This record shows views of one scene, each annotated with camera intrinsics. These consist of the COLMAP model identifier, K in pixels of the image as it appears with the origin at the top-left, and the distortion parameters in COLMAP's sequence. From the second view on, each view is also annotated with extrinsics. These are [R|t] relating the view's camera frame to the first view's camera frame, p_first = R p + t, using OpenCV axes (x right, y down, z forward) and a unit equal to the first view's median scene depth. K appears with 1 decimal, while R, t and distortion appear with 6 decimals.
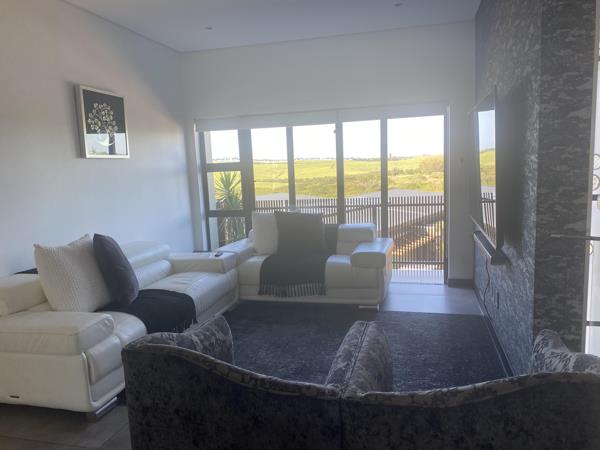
lens RADIAL K [[449.2, 0, 313.7], [0, 449.2, 223.6], [0, 0, 1]] dist [0.027635, -0.006688]
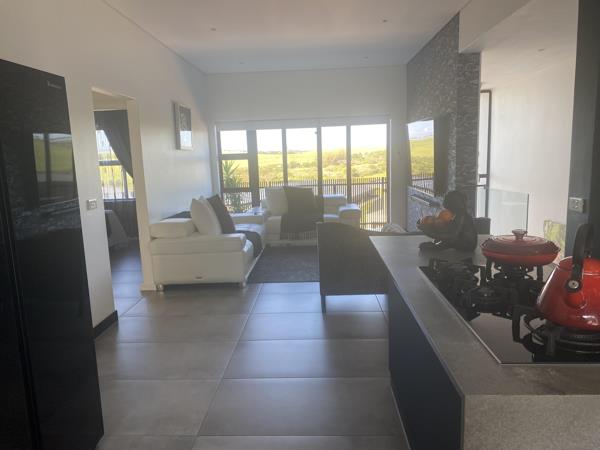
lens RADIAL K [[449.2, 0, 300.4], [0, 449.2, 224.3], [0, 0, 1]] dist [0.027635, -0.006688]
pose [[0.979761, -0.023701, 0.198761, -0.307236], [0.020442, 0.999621, 0.018433, 0.068588], [-0.199123, -0.013997, 0.979875, -0.450258]]
